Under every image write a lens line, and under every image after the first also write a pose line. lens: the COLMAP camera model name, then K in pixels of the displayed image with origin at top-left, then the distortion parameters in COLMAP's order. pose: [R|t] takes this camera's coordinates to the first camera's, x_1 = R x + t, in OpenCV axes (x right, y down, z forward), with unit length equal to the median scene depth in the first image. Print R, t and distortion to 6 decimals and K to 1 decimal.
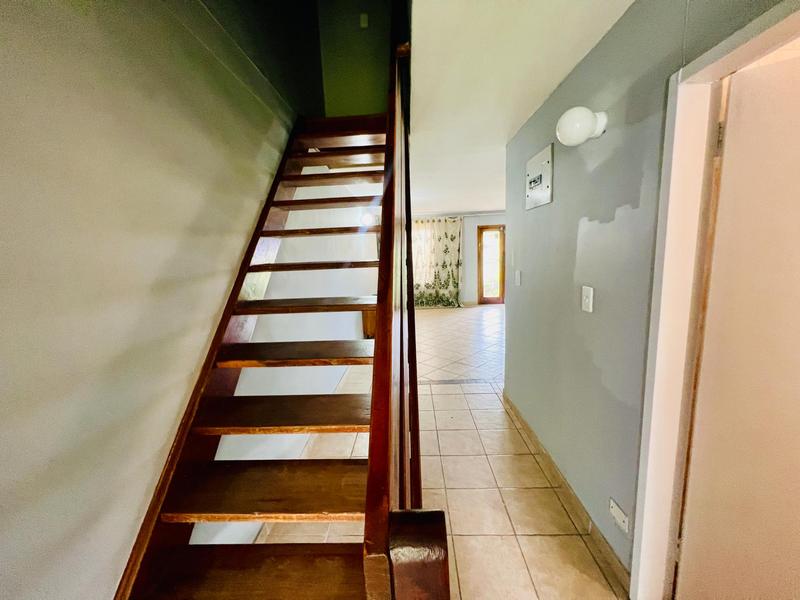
lens RADIAL K [[320.0, 0, 401.5], [0, 320.0, 295.7], [0, 0, 1]] dist [0.002182, -0.000209]
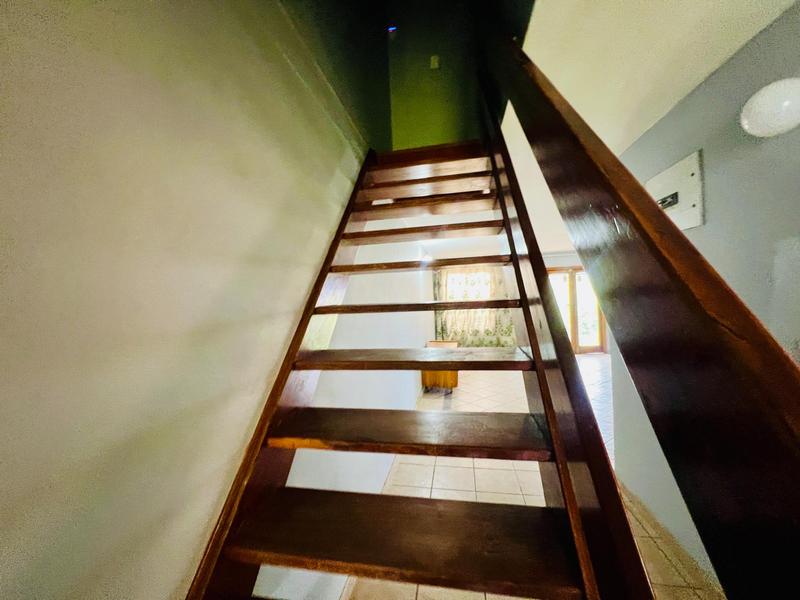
lens RADIAL K [[319.3, 0, 397.8], [0, 319.3, 299.5], [0, 0, 1]] dist [-0.004178, 0.000133]
pose [[0.986310, 0.002715, -0.164880, -0.133627], [-0.023719, 0.991802, -0.125560, -0.015447], [0.163188, 0.127752, 0.978289, 0.238857]]
